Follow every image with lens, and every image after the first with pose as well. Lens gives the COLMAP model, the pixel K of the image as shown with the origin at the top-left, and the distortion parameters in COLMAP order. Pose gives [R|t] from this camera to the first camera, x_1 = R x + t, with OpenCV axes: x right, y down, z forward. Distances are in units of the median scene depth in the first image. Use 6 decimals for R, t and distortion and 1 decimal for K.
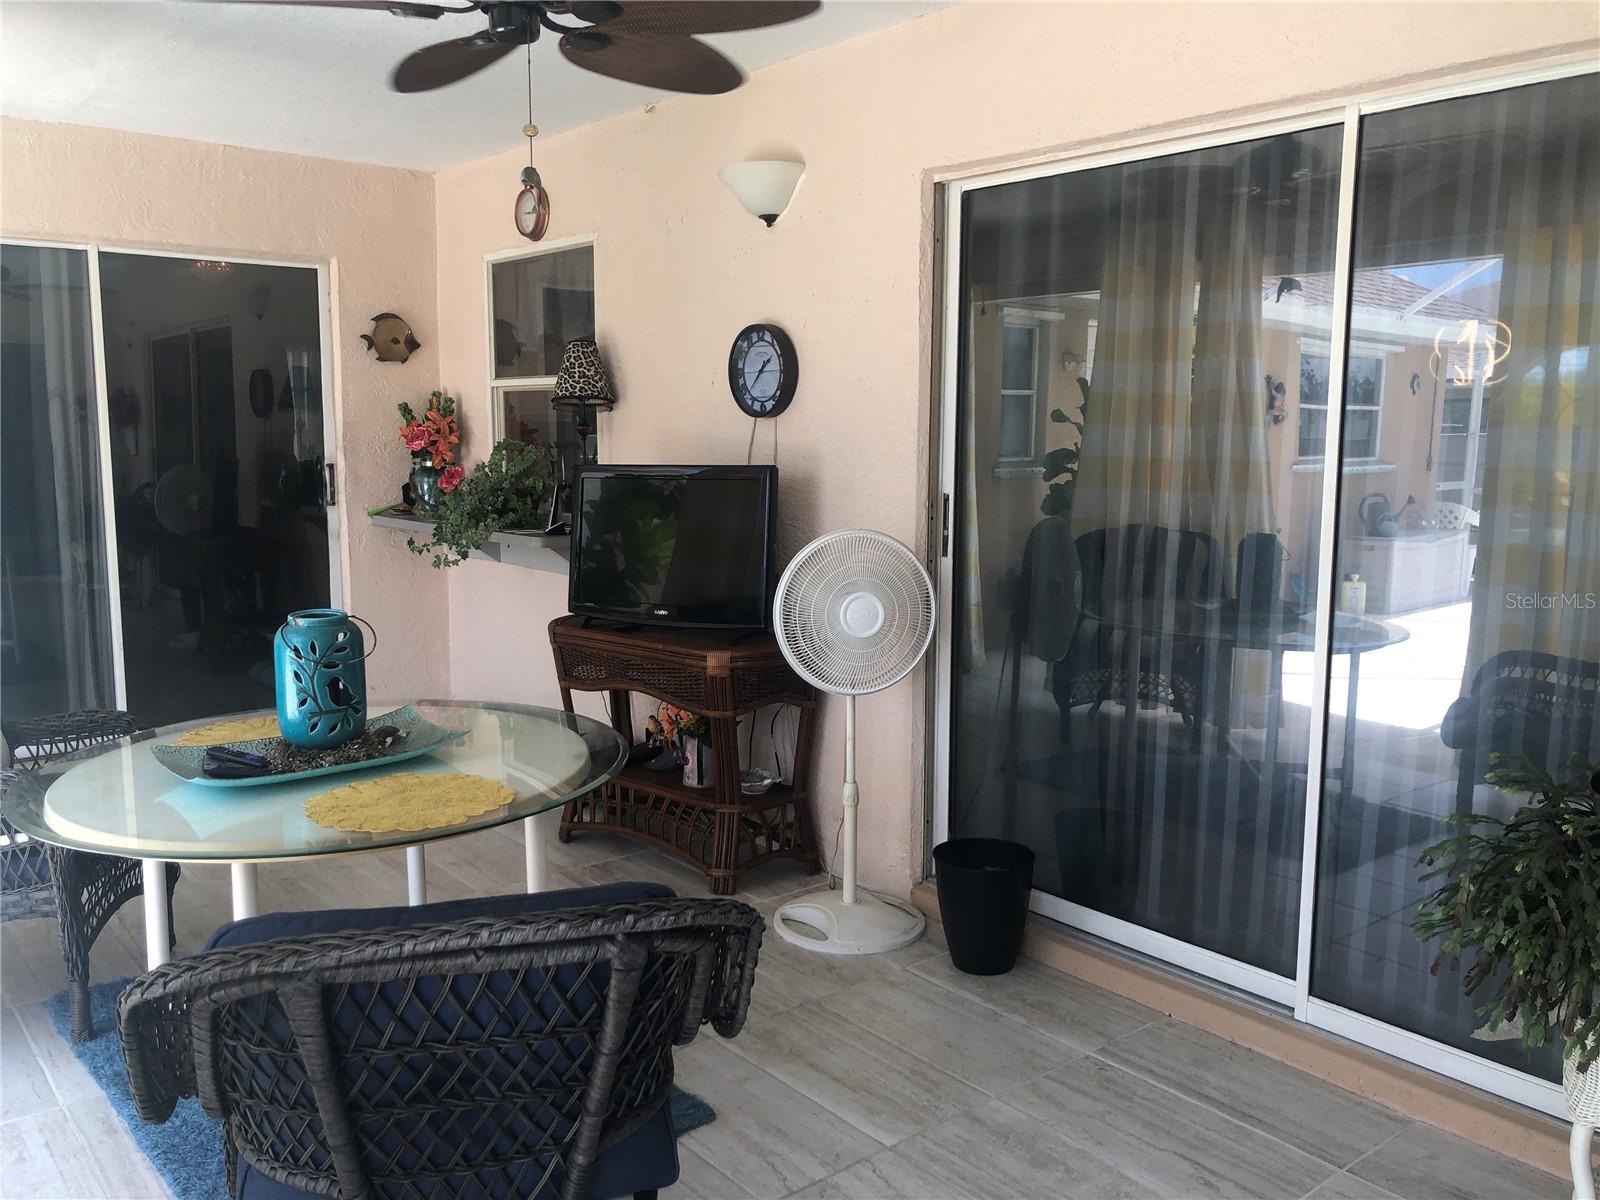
lens RADIAL K [[1301.1, 0, 800.0], [0, 1301.1, 600.0], [0, 0, 1]] dist [-0.006202, -0.017751]
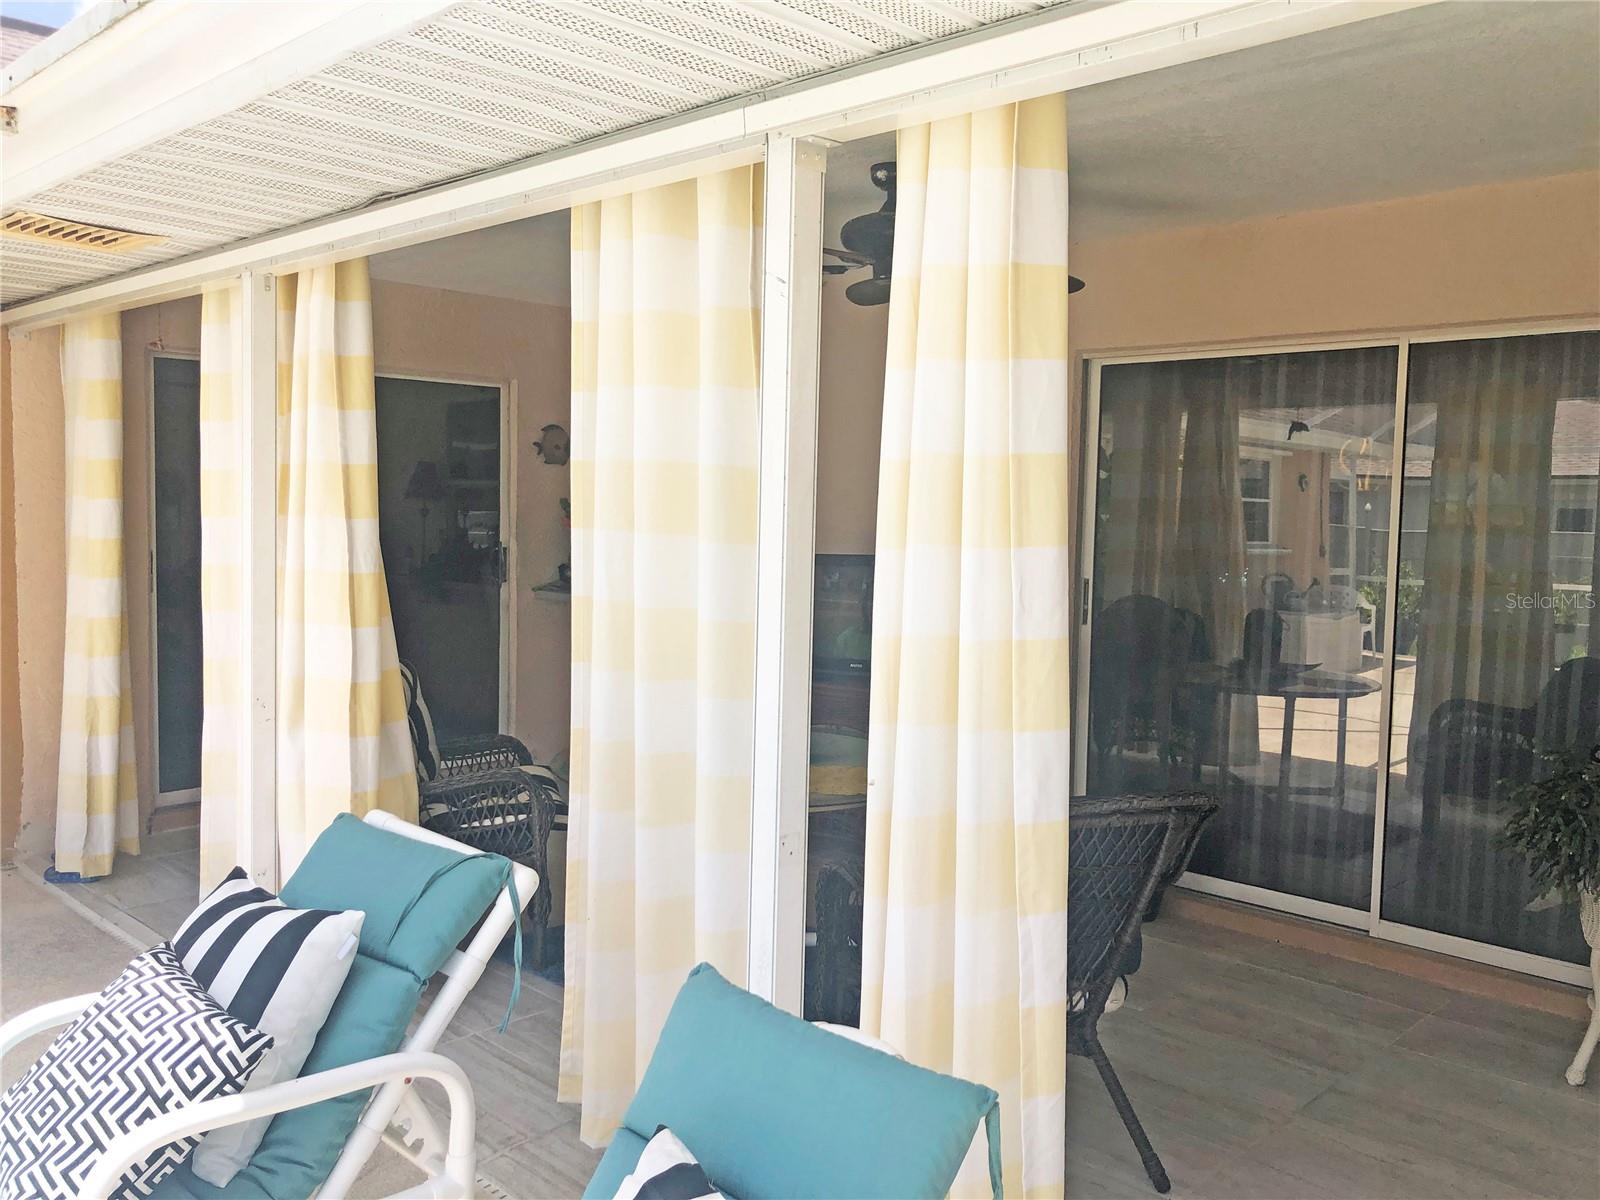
lens RADIAL K [[1282.4, 0, 795.8], [0, 1282.4, 582.3], [0, 0, 1]] dist [-0.005979, -0.007499]
pose [[0.994957, 0.008216, 0.099961, -0.258079], [-0.000907, 0.997336, -0.072945, 0.017146], [-0.100294, 0.072487, 0.992314, -0.250379]]
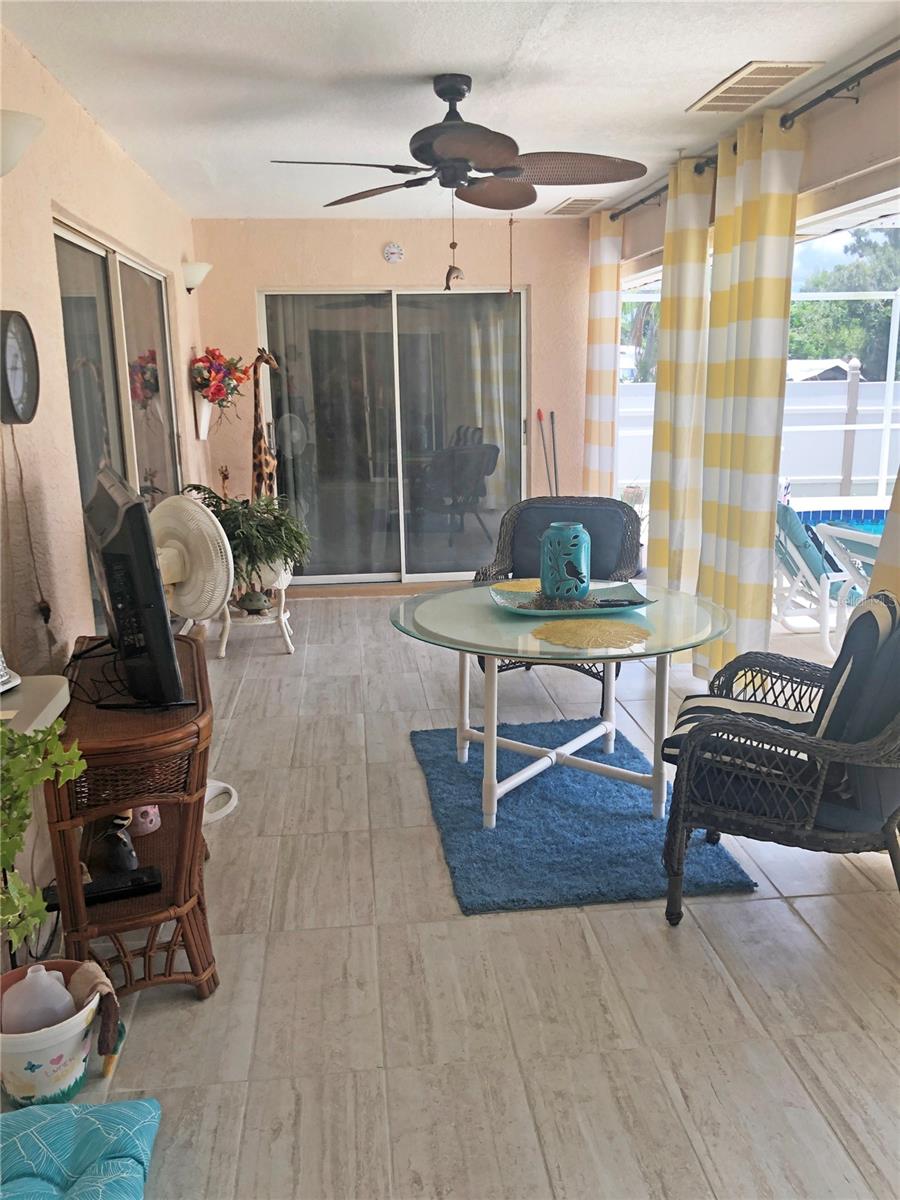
lens RADIAL K [[975.9, 0, 450.0], [0, 975.9, 600.0], [0, 0, 1]] dist [-0.006202, -0.017751]
pose [[-0.834033, -0.121568, 0.538154, -0.546927], [0.081125, 0.937797, 0.337573, -0.198236], [-0.545718, 0.325205, -0.772291, 1.219908]]
